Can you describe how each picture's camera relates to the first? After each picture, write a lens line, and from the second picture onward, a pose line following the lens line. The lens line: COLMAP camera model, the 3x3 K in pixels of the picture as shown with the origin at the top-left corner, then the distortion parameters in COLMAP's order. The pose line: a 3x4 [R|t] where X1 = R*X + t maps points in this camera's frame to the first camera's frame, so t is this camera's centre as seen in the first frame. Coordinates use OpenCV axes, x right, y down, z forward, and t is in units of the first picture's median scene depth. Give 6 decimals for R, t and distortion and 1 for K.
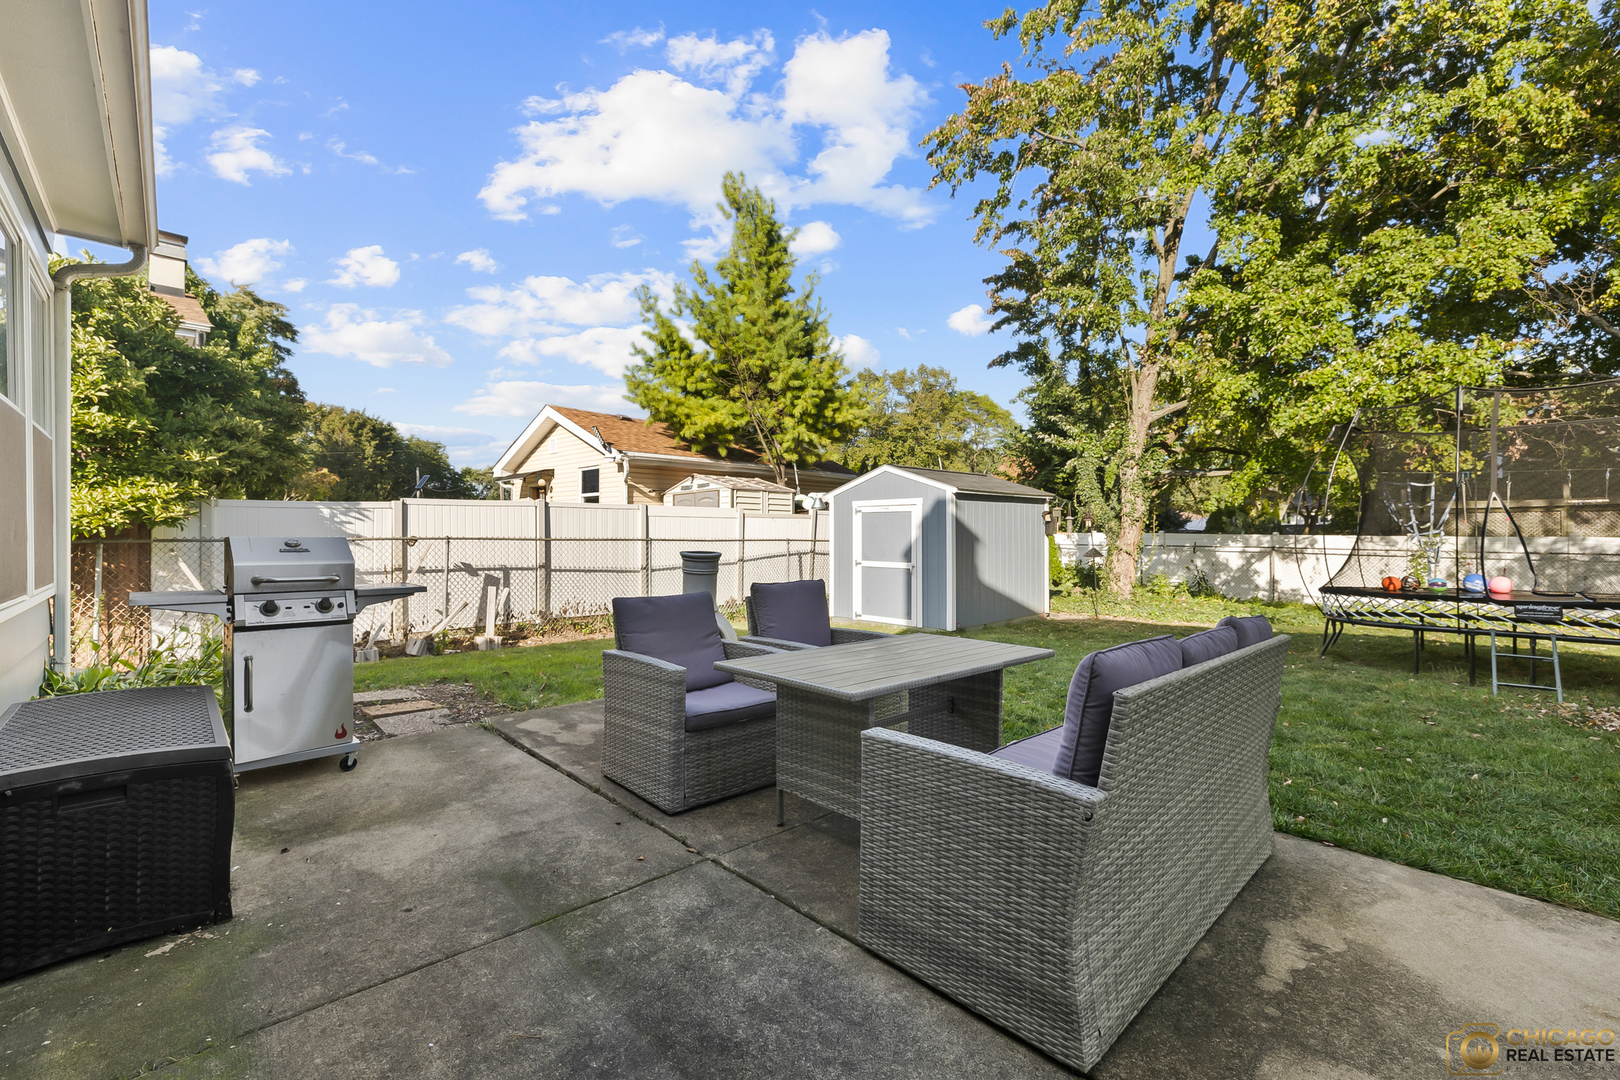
lens RADIAL K [[680.3, 0, 815.2], [0, 680.3, 538.5], [0, 0, 1]] dist [0.006400, -0.000697]
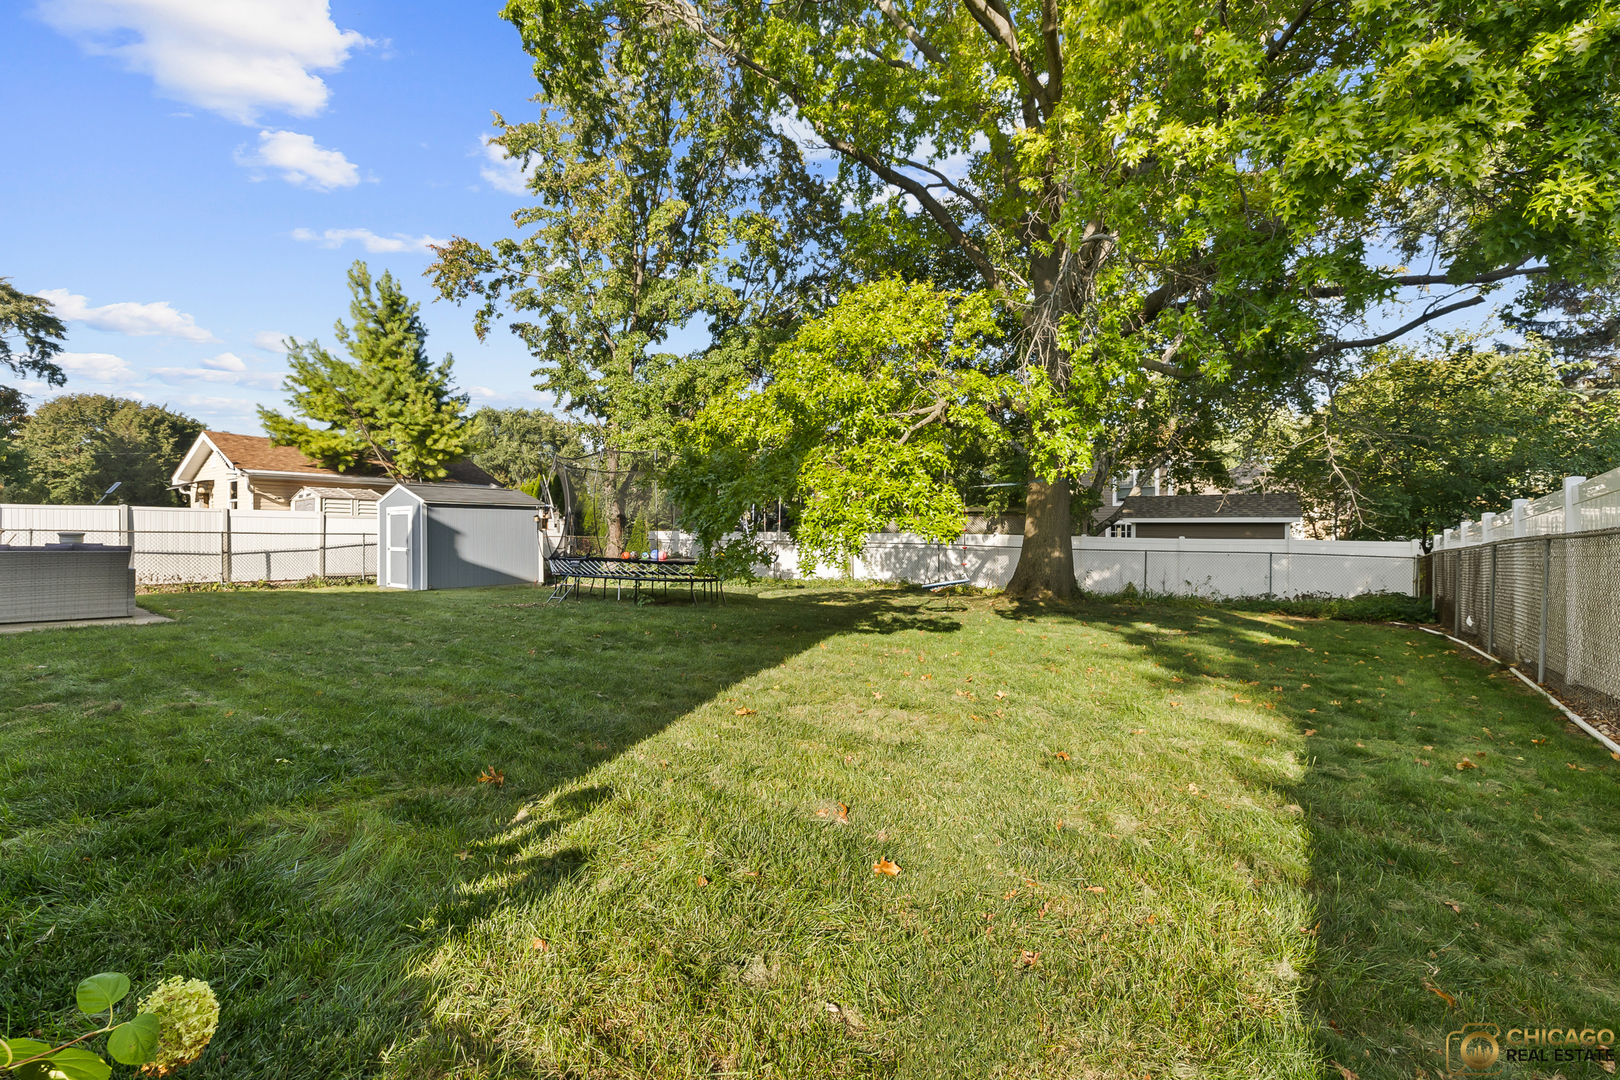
lens RADIAL K [[680.3, 0, 816.4], [0, 680.3, 539.5], [0, 0, 1]] dist [0.006400, -0.000697]
pose [[0.989031, -0.001204, 0.147705, 0.581212], [0.001499, 0.999997, -0.001889, 0.015295], [-0.147703, 0.002090, 0.989030, -0.463481]]
